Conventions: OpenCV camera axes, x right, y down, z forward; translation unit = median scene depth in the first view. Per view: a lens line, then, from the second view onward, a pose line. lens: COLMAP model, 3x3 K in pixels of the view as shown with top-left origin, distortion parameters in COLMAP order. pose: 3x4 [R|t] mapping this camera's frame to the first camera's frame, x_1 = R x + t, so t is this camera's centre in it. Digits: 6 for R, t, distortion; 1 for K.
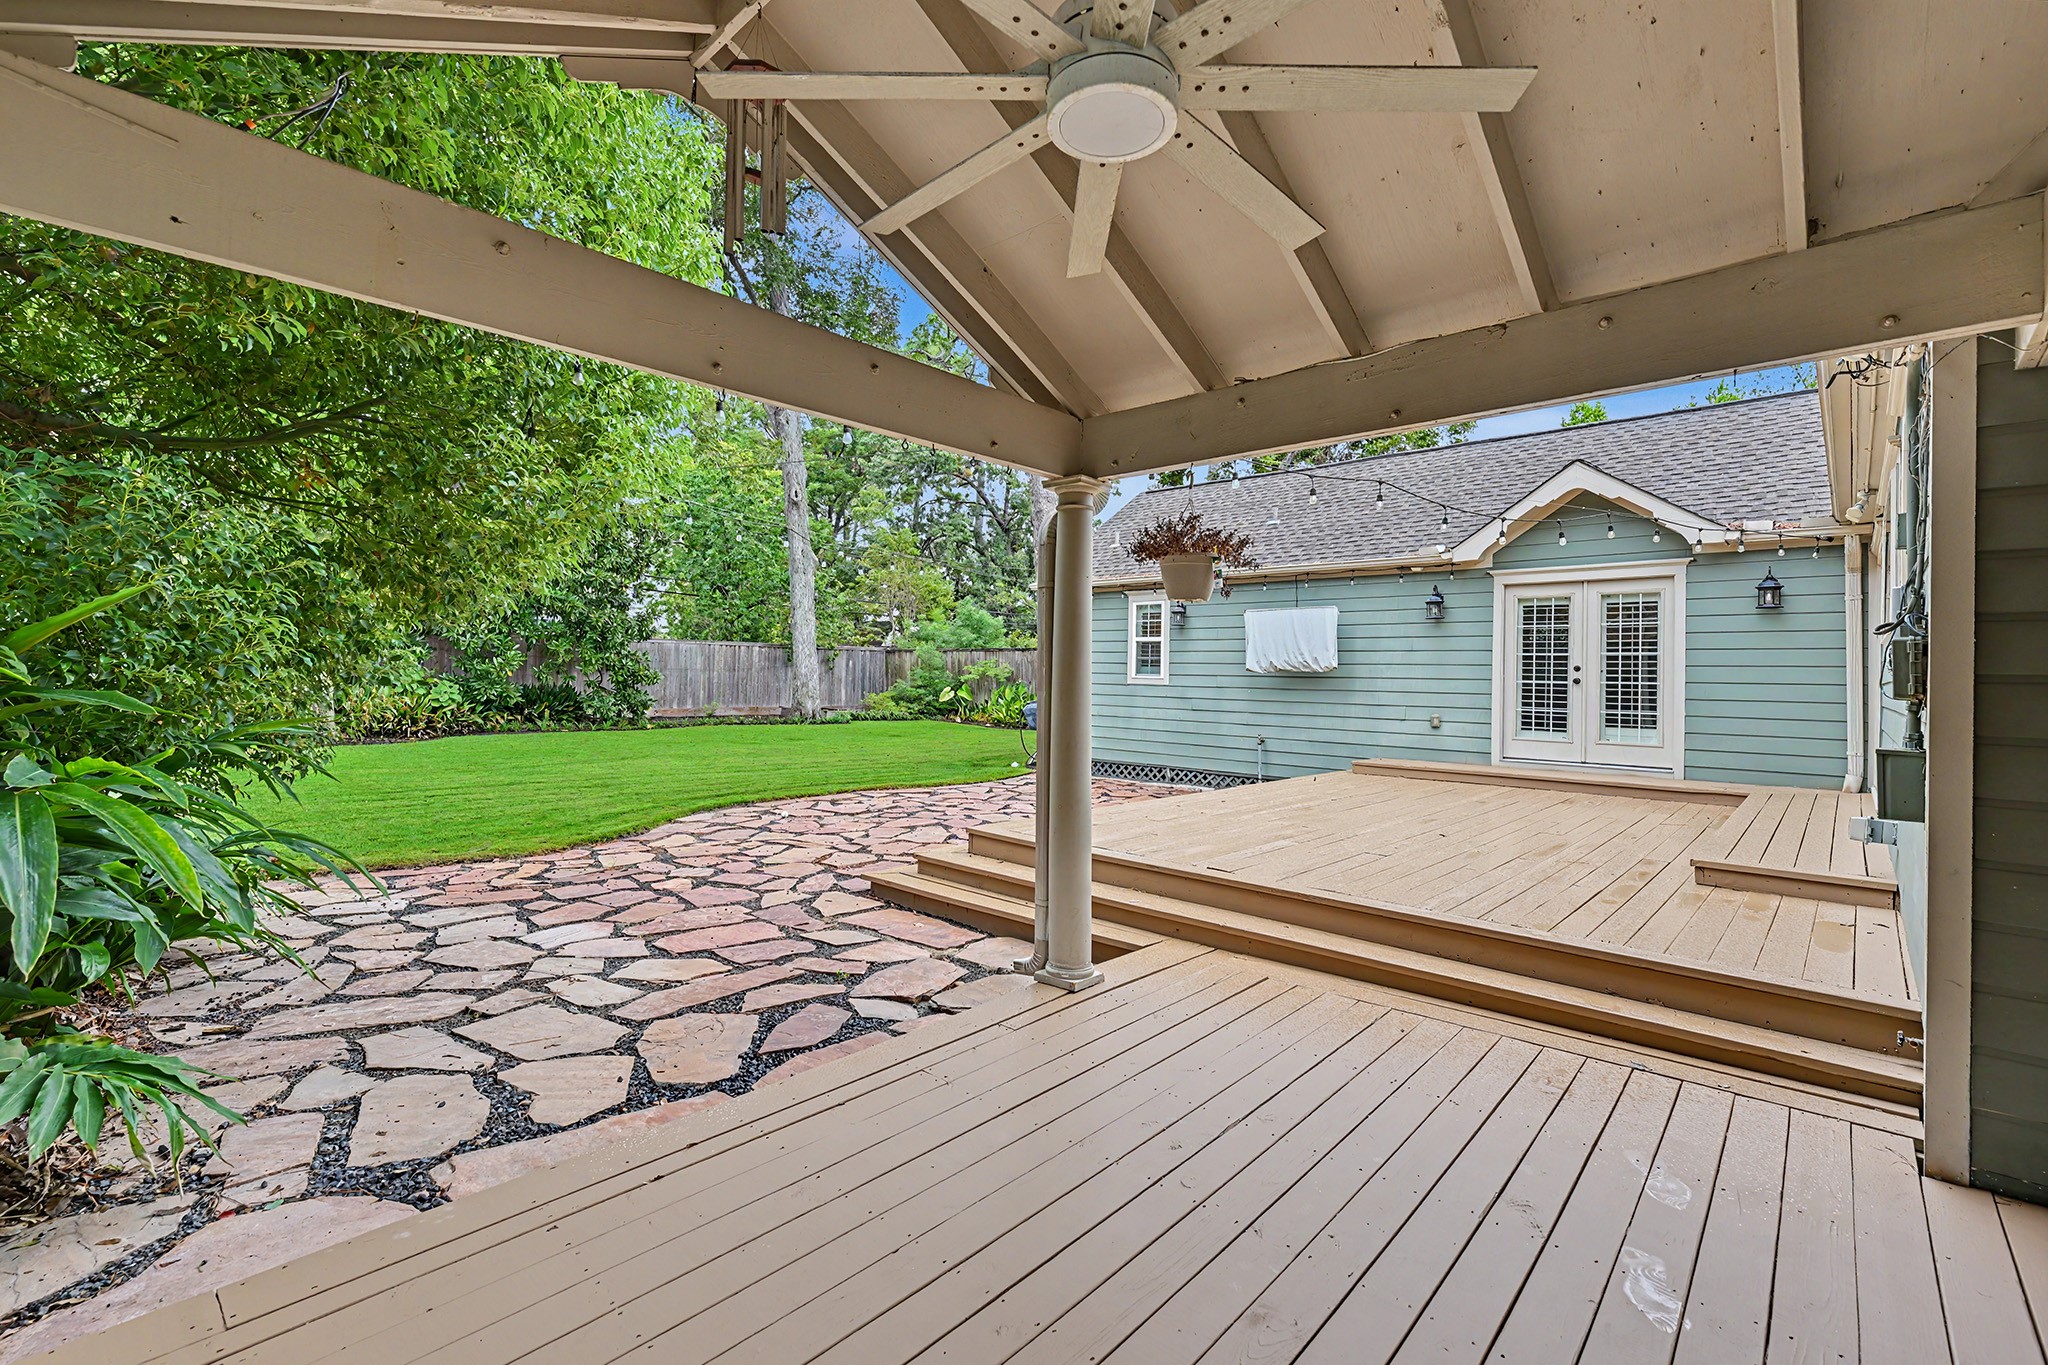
lens RADIAL K [[893.3, 0, 1018.4], [0, 893.3, 674.5], [0, 0, 1]] dist [-0.001919, -0.000063]
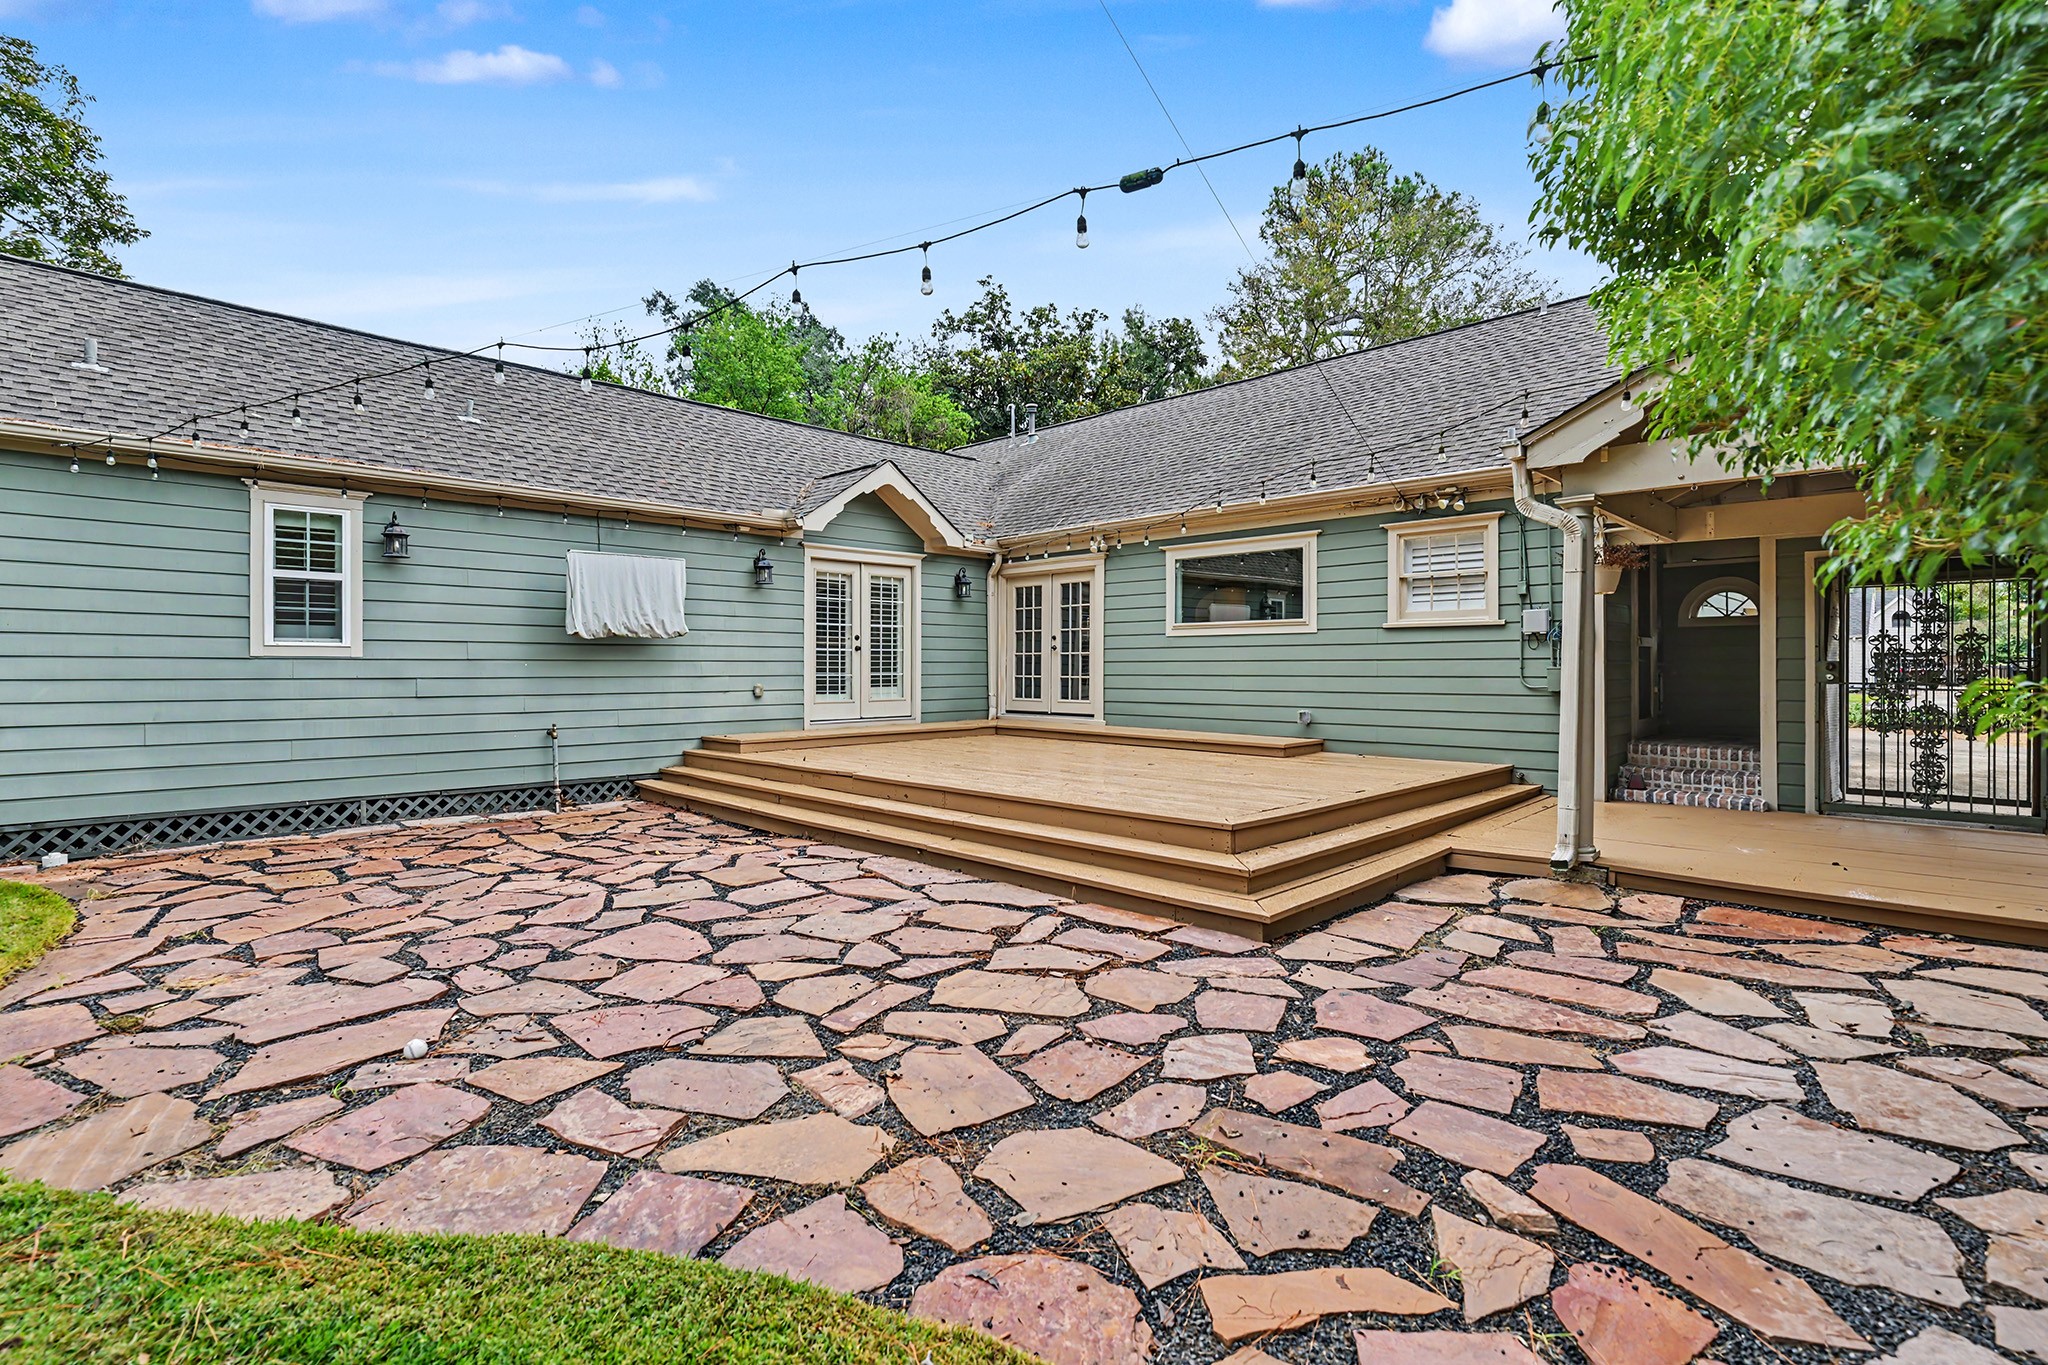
lens RADIAL K [[950.8, 0, 1018.7], [0, 950.8, 673.1], [0, 0, 1]] dist [0.005414, 0.000503]
pose [[0.022735, -0.026079, 0.999401, -0.525308], [-0.001694, 0.999657, 0.026125, 0.005879], [-0.999740, -0.002287, 0.022683, 0.668139]]
